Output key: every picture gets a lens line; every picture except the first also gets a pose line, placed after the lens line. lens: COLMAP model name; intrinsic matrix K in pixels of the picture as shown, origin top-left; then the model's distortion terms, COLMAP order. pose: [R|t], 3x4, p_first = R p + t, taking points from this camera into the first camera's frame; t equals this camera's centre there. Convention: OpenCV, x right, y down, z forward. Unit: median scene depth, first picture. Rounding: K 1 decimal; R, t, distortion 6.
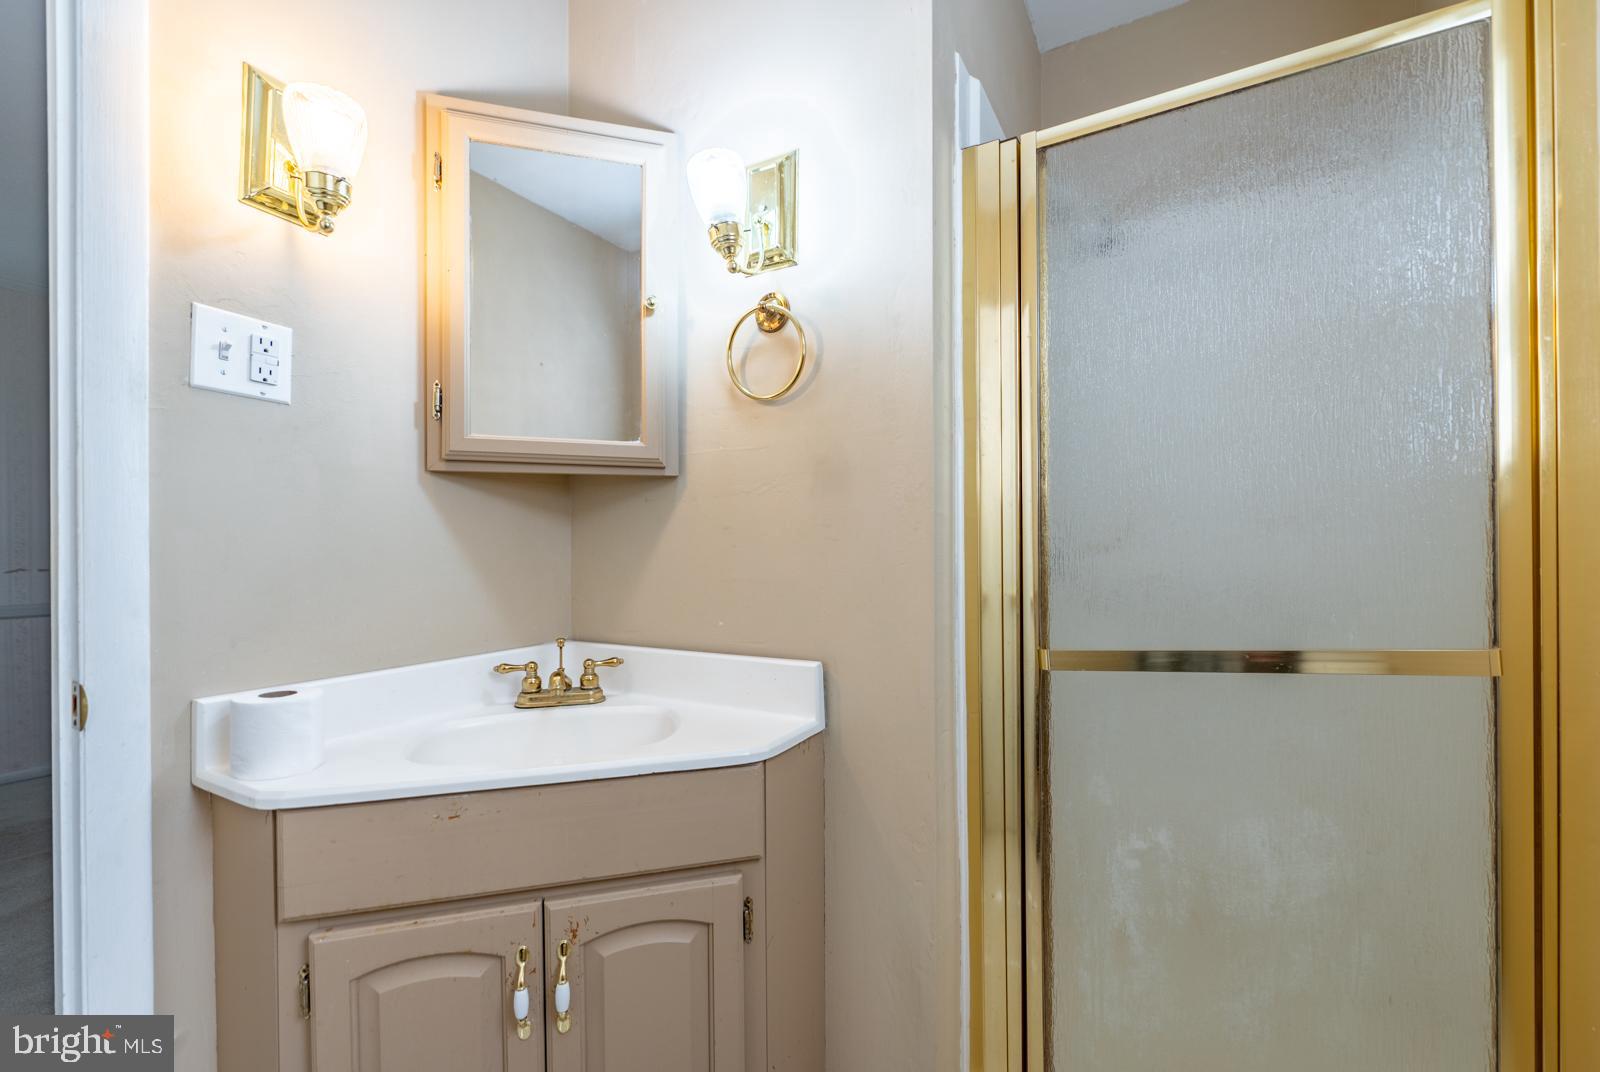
lens RADIAL K [[644.3, 0, 800.0], [0, 644.3, 536.0], [0, 0, 1]] dist [-0.000638, -0.000032]
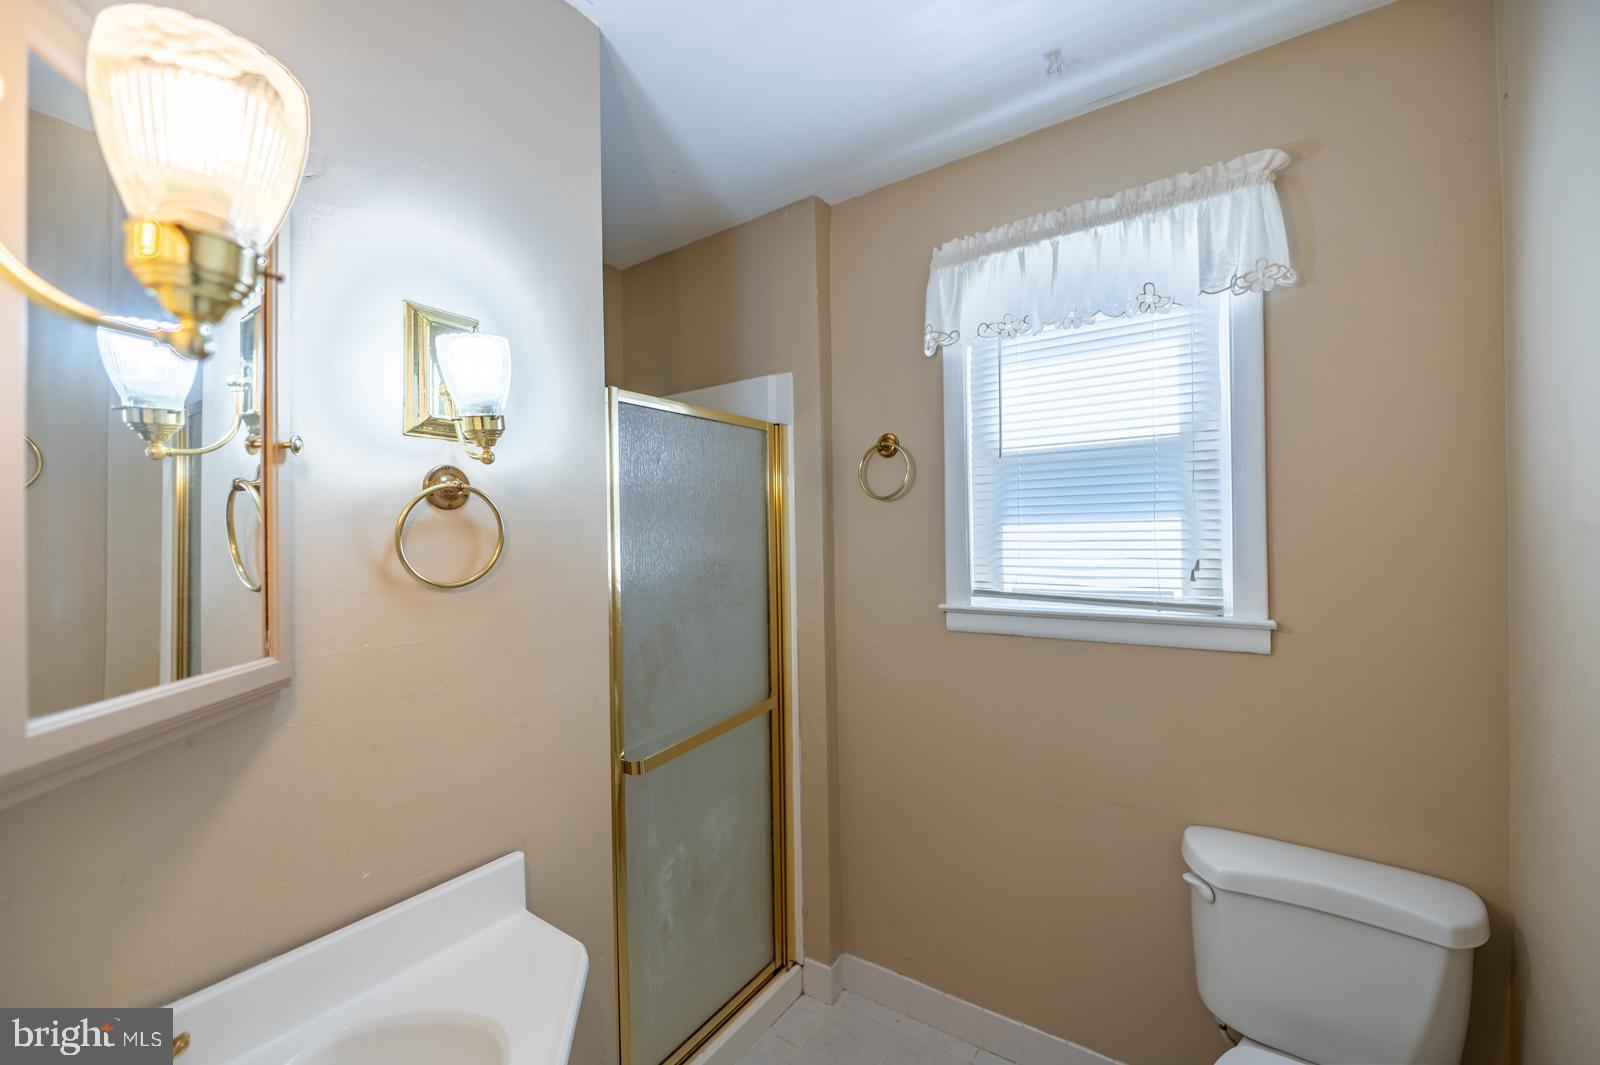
lens RADIAL K [[644.3, 0, 800.0], [0, 644.3, 532.5], [0, 0, 1]] dist [-0.000638, -0.000032]
pose [[0.088675, 0.008066, 0.996028, -0.978157], [0.001911, 0.999964, -0.008268, -0.306659], [-0.996059, 0.002637, 0.088656, 0.490948]]
